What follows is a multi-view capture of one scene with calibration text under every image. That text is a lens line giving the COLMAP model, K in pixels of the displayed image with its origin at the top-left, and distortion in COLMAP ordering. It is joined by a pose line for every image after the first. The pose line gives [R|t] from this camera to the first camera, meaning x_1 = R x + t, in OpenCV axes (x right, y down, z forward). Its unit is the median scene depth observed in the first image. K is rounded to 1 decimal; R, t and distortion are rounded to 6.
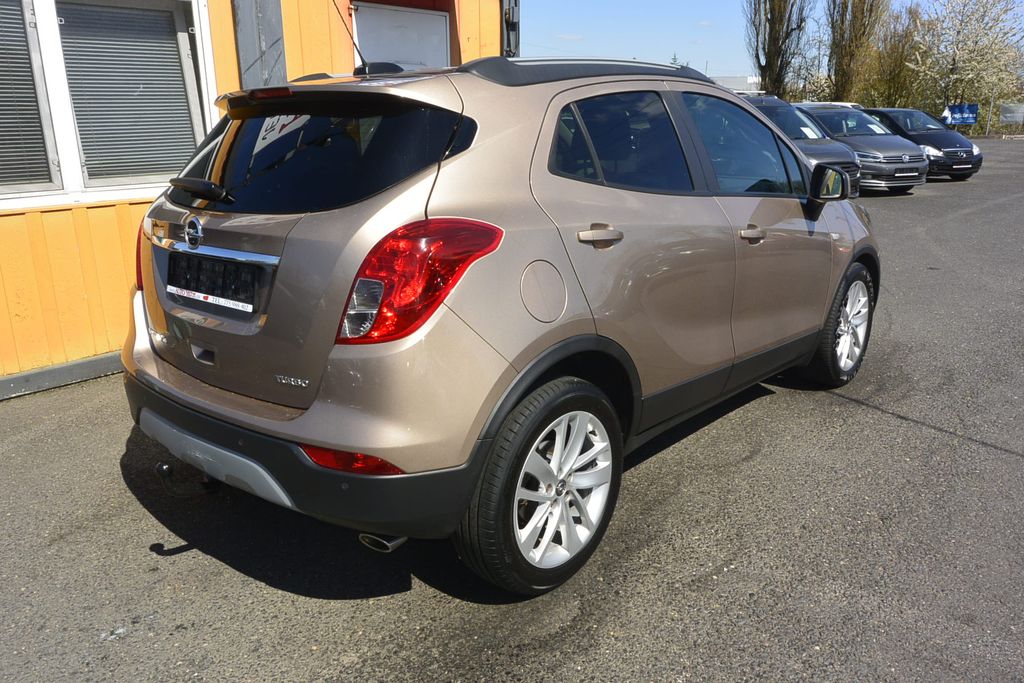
lens RADIAL K [[782.5, 0, 504.3], [0, 782.5, 344.3], [0, 0, 1]] dist [-0.004376, 0.008446]
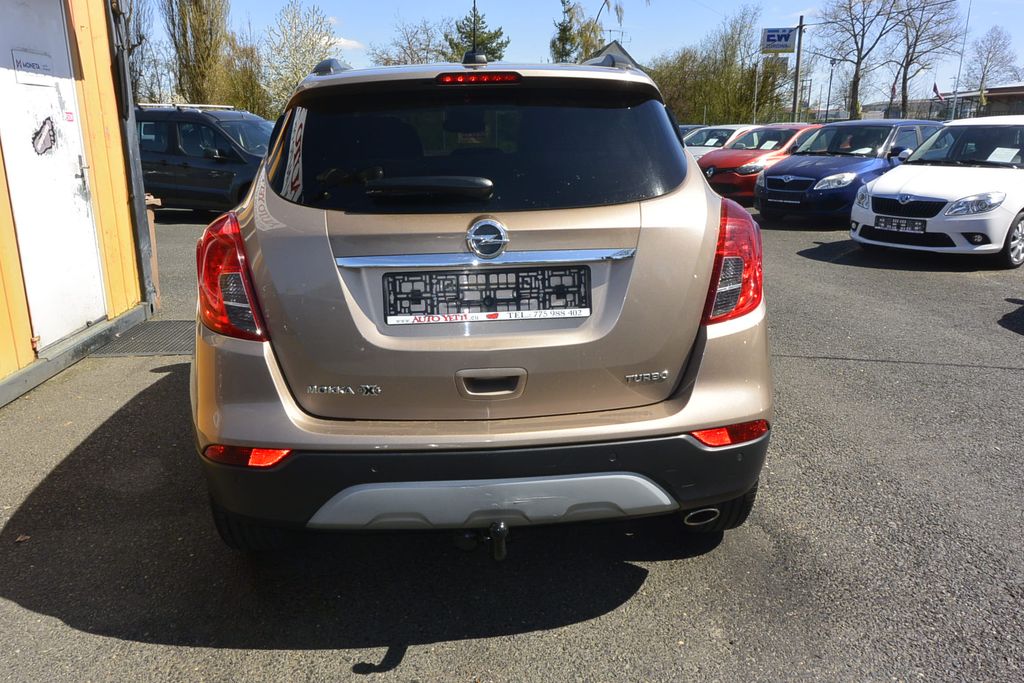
lens RADIAL K [[782.5, 0, 504.3], [0, 782.5, 344.3], [0, 0, 1]] dist [-0.004376, 0.008446]
pose [[0.700698, -0.182790, 0.689645, -0.603437], [0.198904, 0.978347, 0.057218, -0.047436], [-0.685171, 0.097081, 0.721884, 0.243514]]
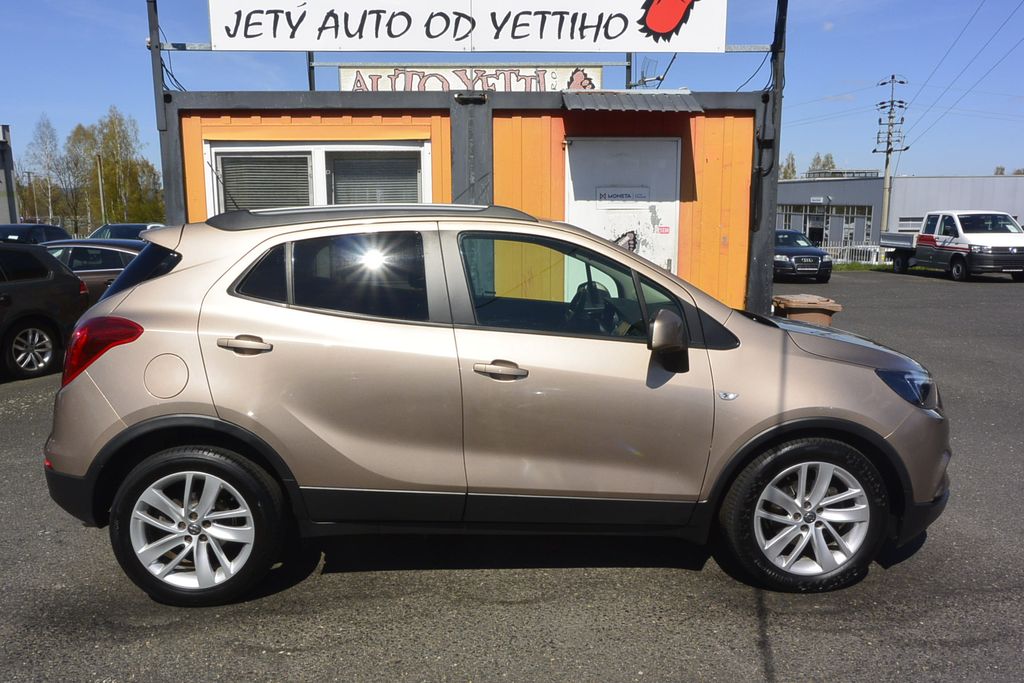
lens RADIAL K [[782.5, 0, 504.3], [0, 782.5, 344.3], [0, 0, 1]] dist [-0.004376, 0.008446]
pose [[0.697305, 0.121324, -0.706432, 0.866090], [-0.204106, 0.978378, -0.033440, -0.119234], [0.687100, 0.167505, 0.706991, 0.247358]]
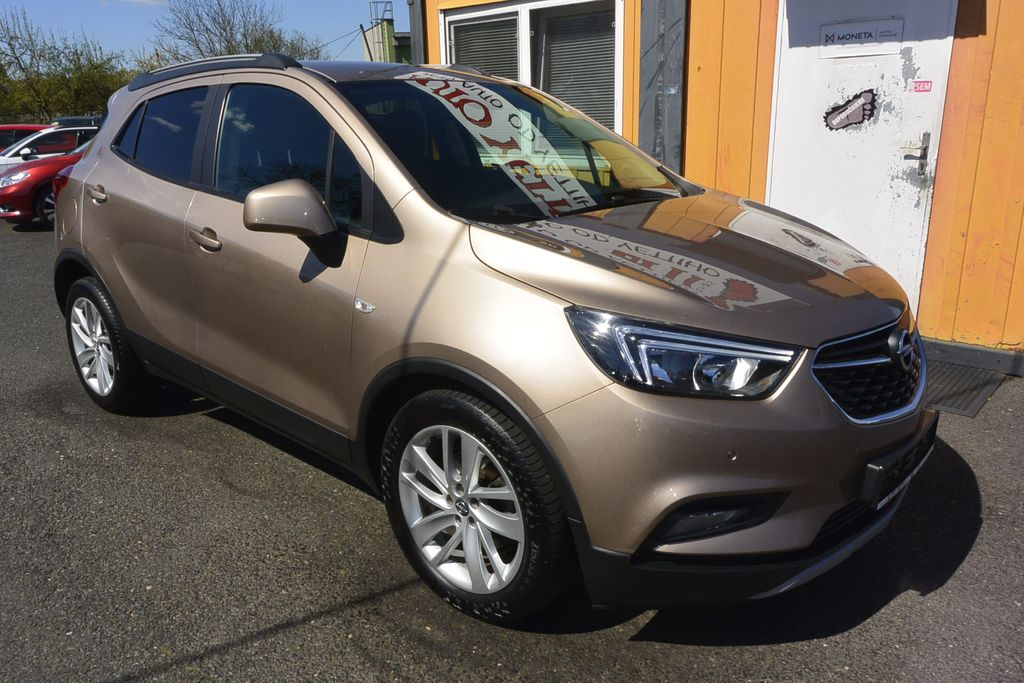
lens RADIAL K [[782.5, 0, 504.3], [0, 782.5, 344.3], [0, 0, 1]] dist [-0.004376, 0.008446]
pose [[-0.005476, 0.295073, -0.955459, 1.037766], [-0.259338, 0.922364, 0.286338, -0.320716], [0.965771, 0.249354, 0.071473, 1.102944]]
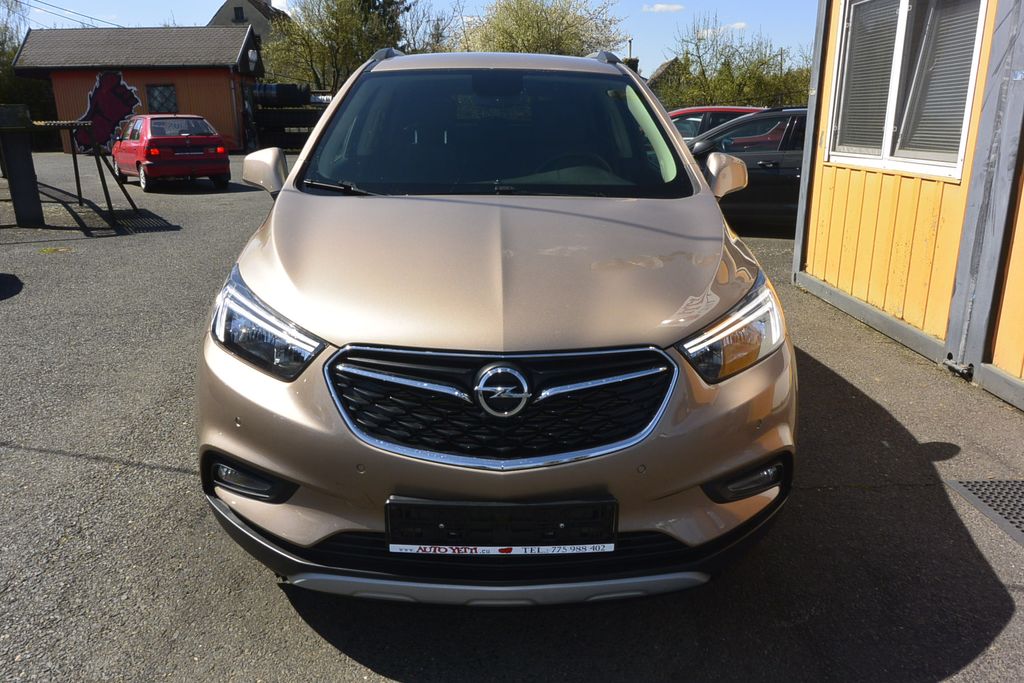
lens RADIAL K [[782.5, 0, 504.3], [0, 782.5, 344.3], [0, 0, 1]] dist [-0.004376, 0.008446]
pose [[-0.739402, 0.200511, -0.642713, 0.776240], [-0.179042, 0.861689, 0.474802, -0.474818], [0.649022, 0.466142, -0.601234, 1.701994]]
